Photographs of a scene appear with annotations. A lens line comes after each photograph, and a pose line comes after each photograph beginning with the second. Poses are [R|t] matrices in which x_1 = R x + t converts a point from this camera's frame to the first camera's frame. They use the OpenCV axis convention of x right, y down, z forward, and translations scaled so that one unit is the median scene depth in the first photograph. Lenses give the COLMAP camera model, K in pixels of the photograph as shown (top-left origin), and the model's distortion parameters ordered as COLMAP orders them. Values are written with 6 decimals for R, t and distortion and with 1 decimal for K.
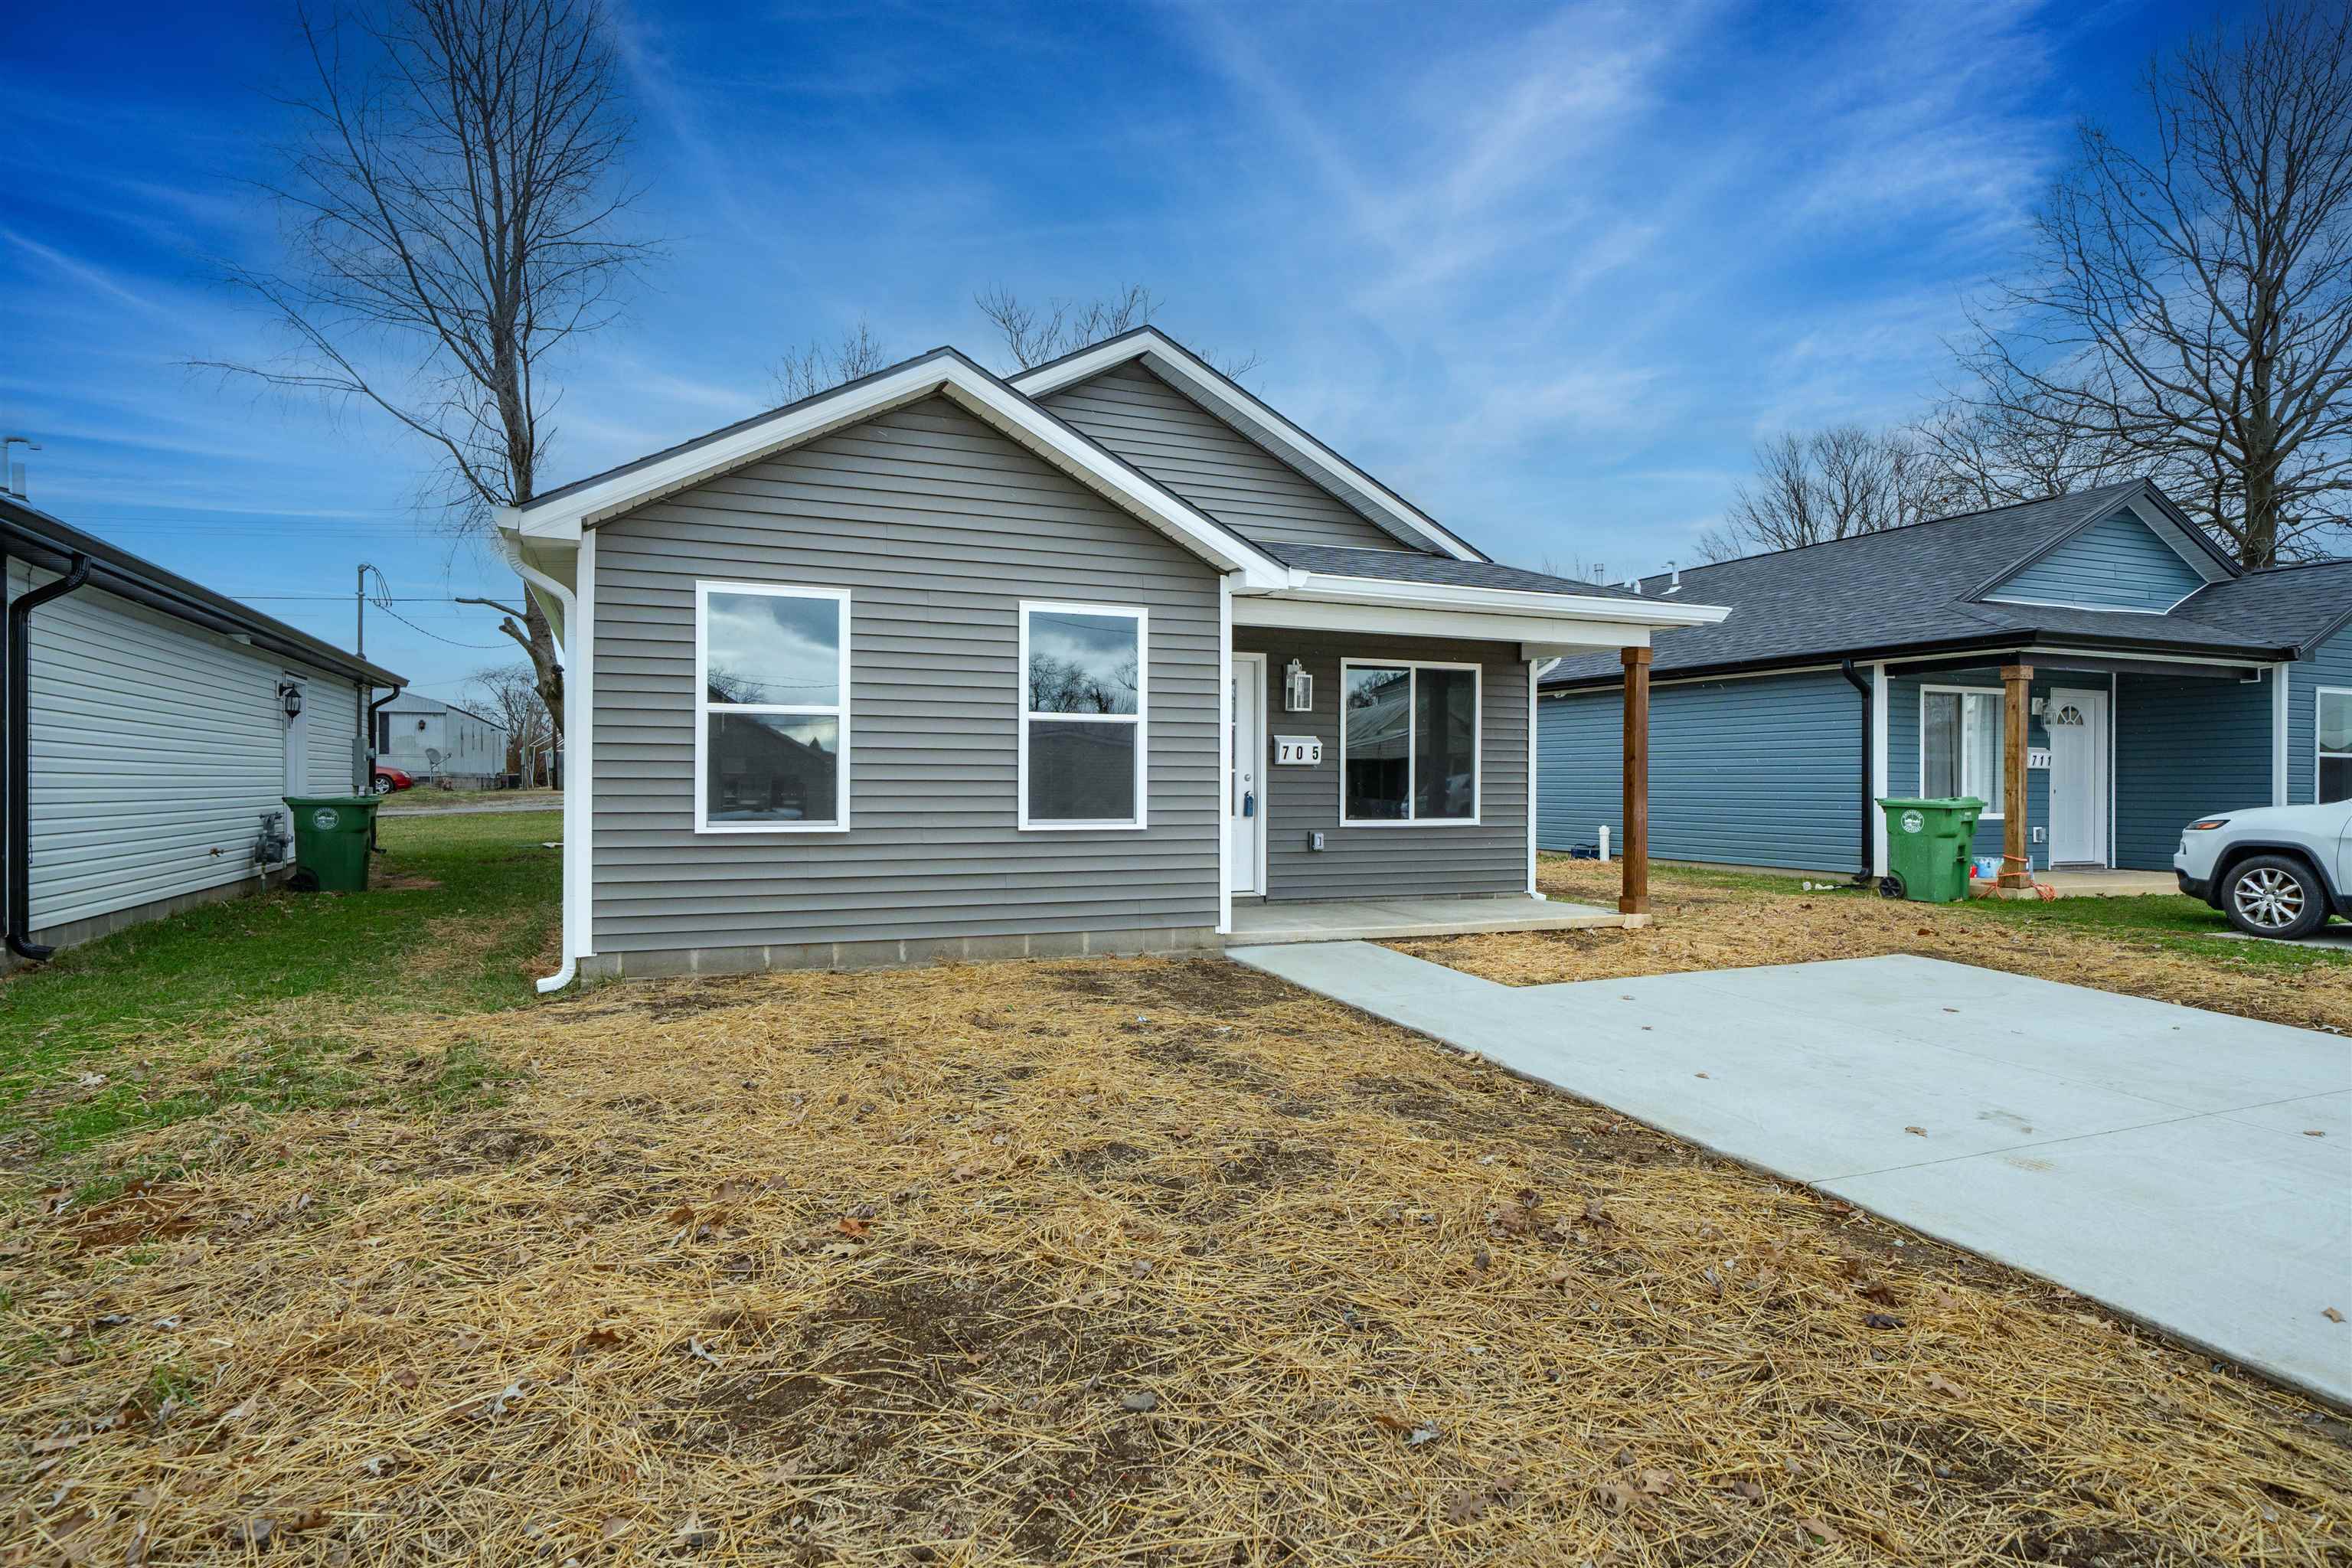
lens RADIAL K [[1257.8, 0, 1171.4], [0, 1257.8, 826.0], [0, 0, 1]] dist [-0.016273, -0.000538]
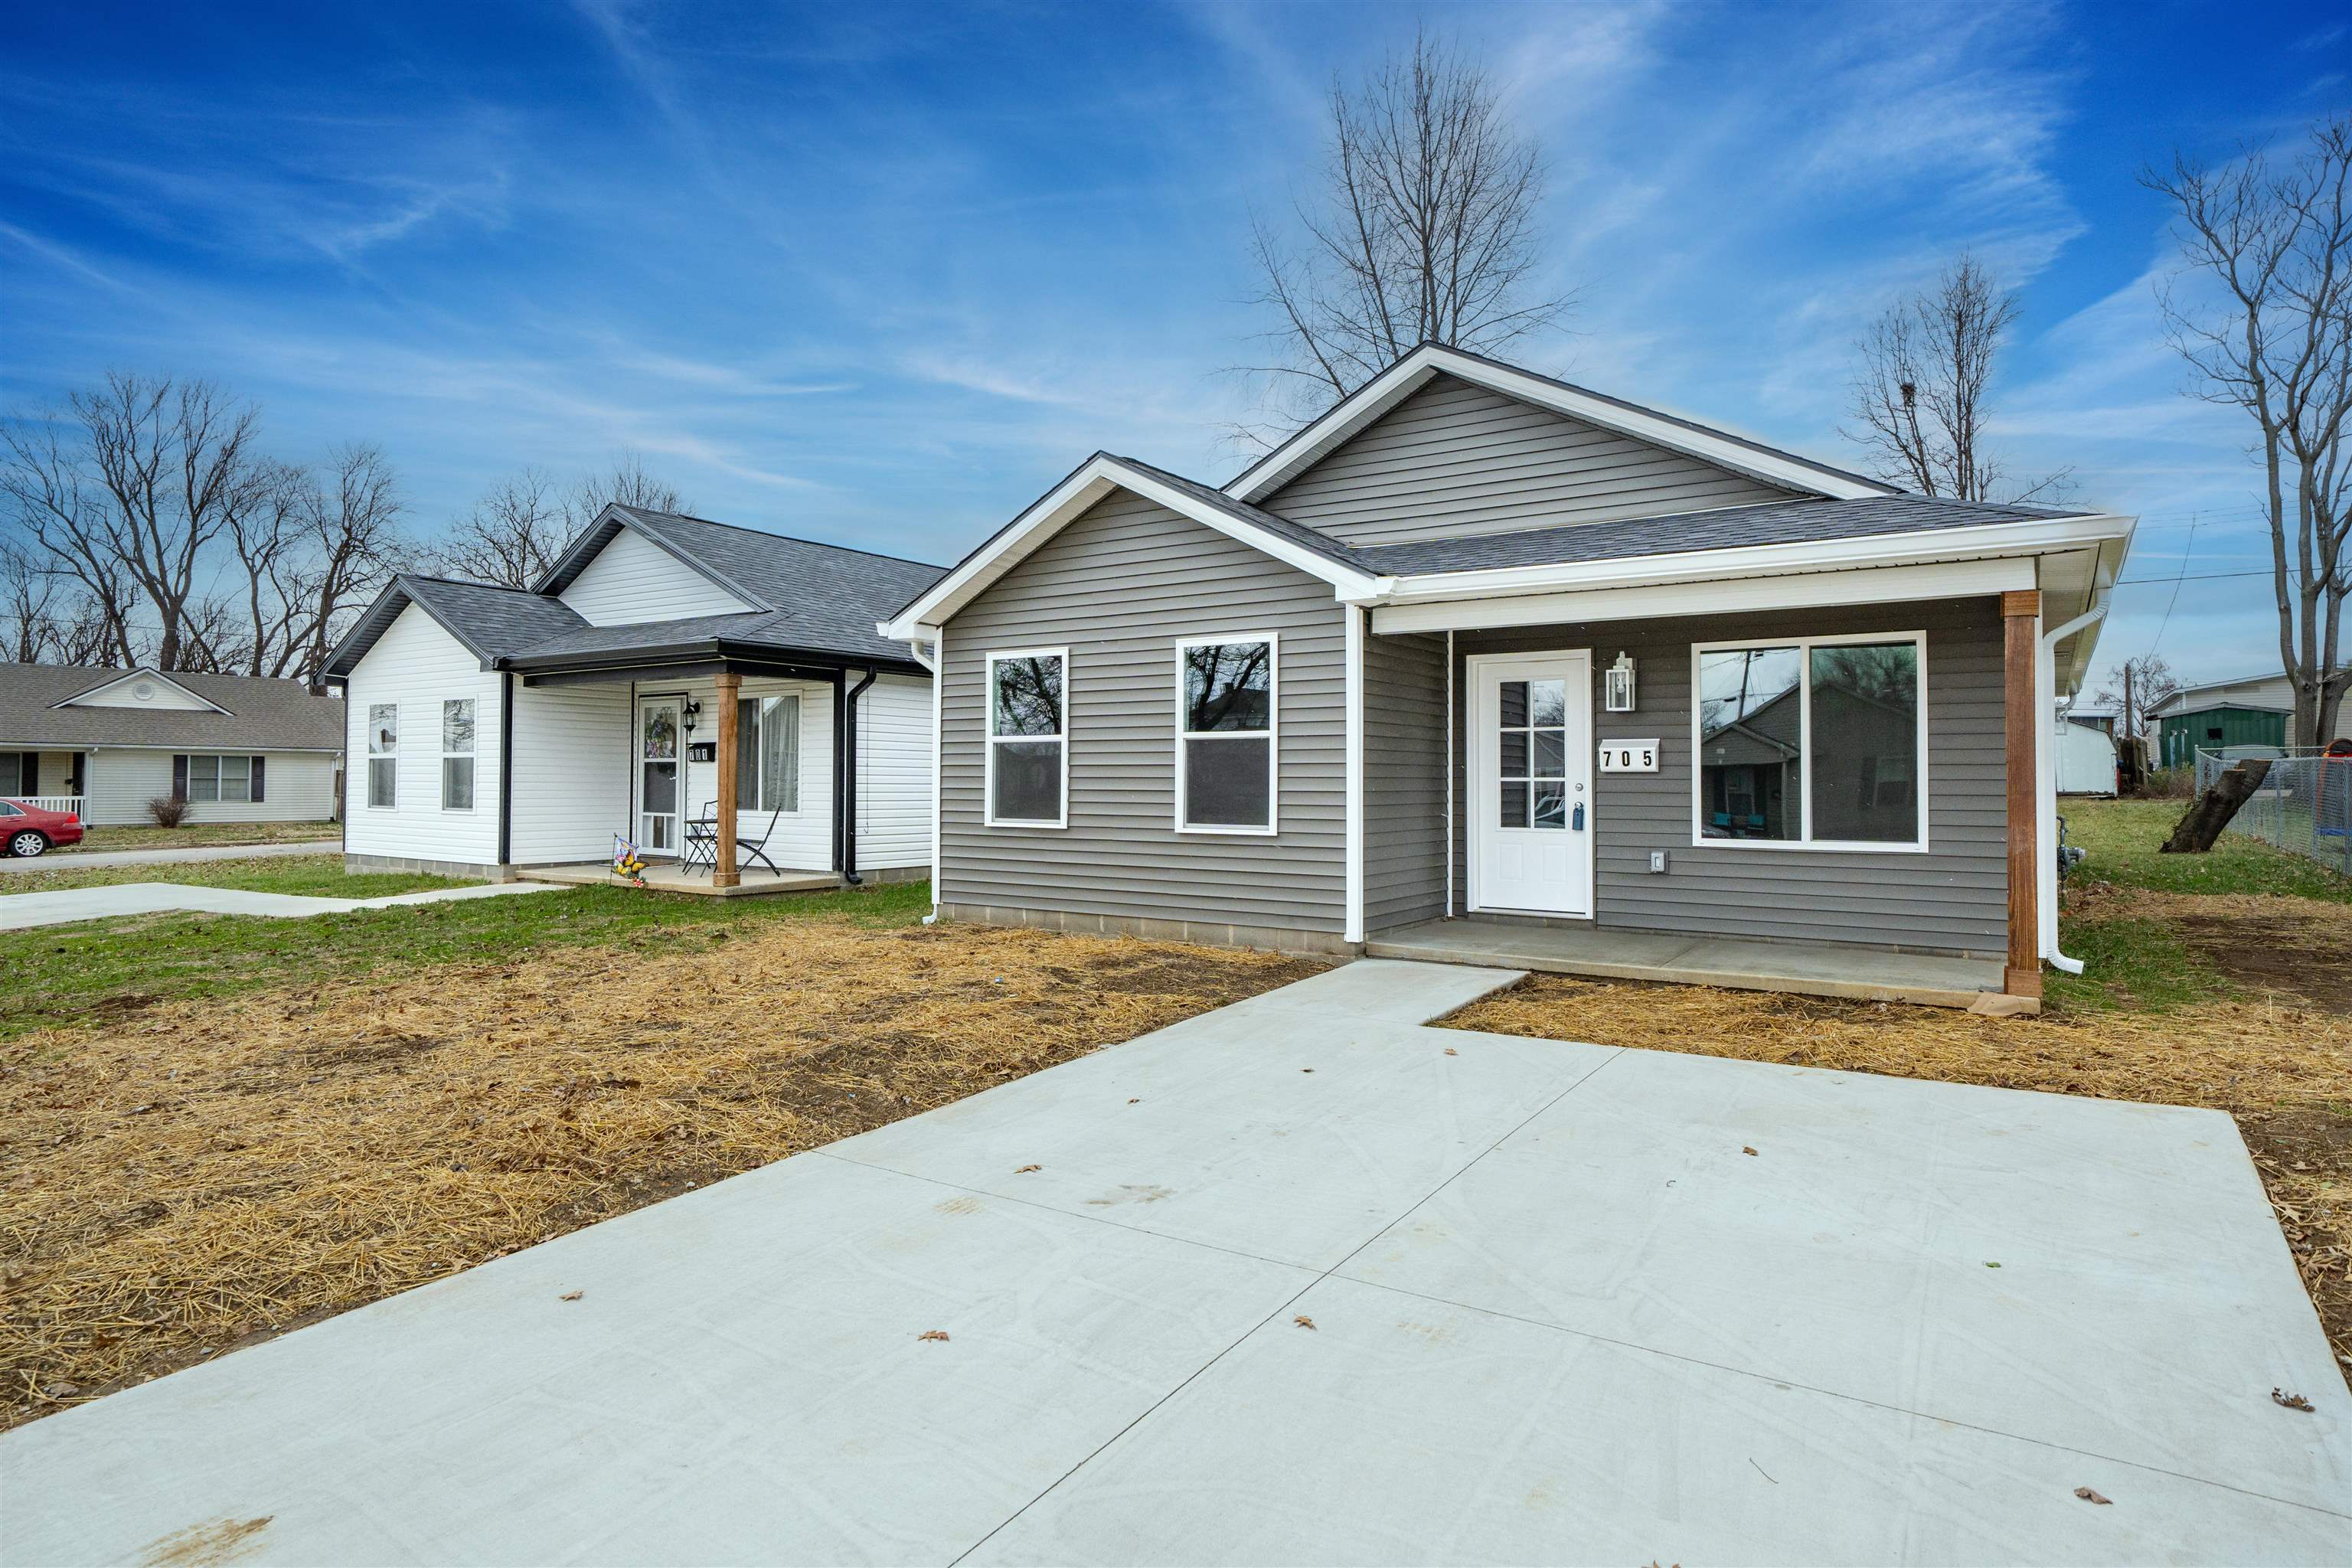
lens RADIAL K [[1277.1, 0, 1176.0], [0, 1277.1, 784.0], [0, 0, 1]] dist [-0.003022, 0.000360]
pose [[0.546537, -0.002466, -0.837431, 0.852141], [-0.030922, 0.999254, -0.023123, -0.013601], [0.836864, 0.038533, 0.546053, 0.328607]]
